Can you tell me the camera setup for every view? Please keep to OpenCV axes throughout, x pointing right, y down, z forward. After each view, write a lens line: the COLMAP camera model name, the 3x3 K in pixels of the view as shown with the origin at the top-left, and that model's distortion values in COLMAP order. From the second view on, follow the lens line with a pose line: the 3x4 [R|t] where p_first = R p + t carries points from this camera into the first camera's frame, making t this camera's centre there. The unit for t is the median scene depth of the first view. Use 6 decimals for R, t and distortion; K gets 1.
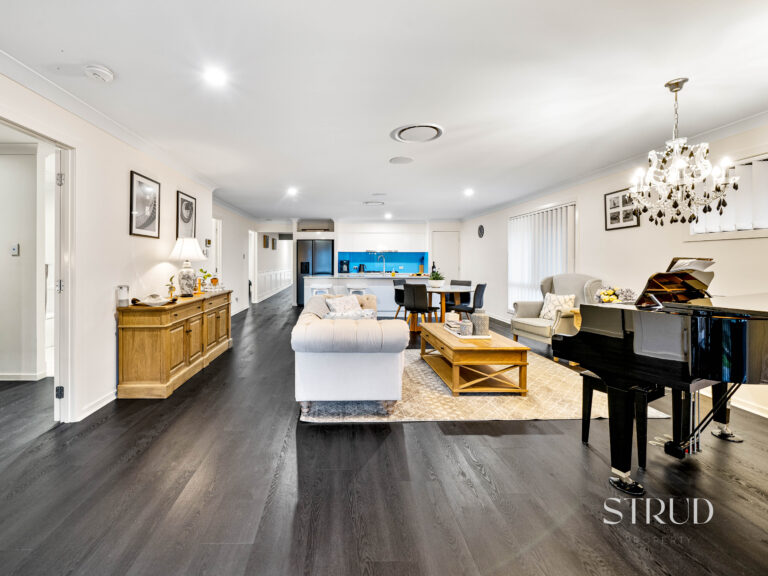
lens RADIAL K [[317.7, 0, 346.5], [0, 317.7, 260.1], [0, 0, 1]] dist [-0.000994, -0.000057]
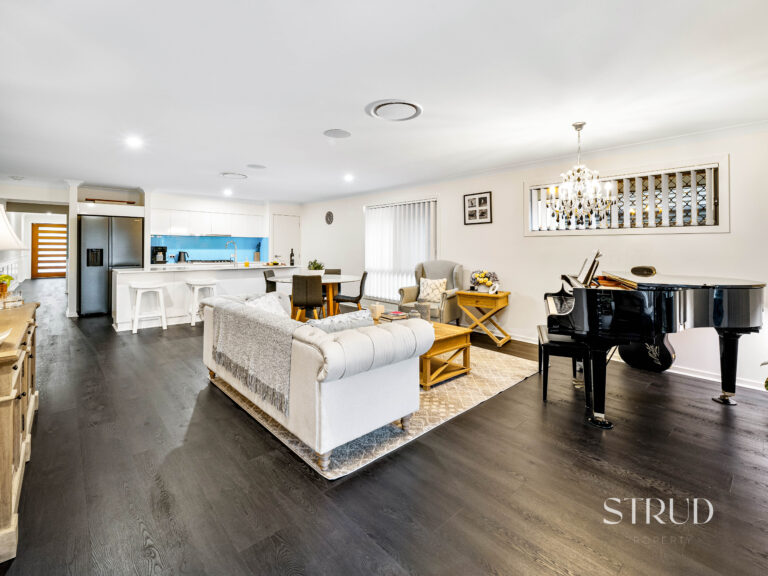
lens RADIAL K [[347.9, 0, 355.8], [0, 347.9, 243.3], [0, 0, 1]] dist [-0.000215, 0.000034]
pose [[0.780477, 0.009951, 0.625106, -0.313202], [-0.006873, 0.999949, -0.007337, -0.007915], [-0.625147, 0.001430, 0.780506, 0.191723]]
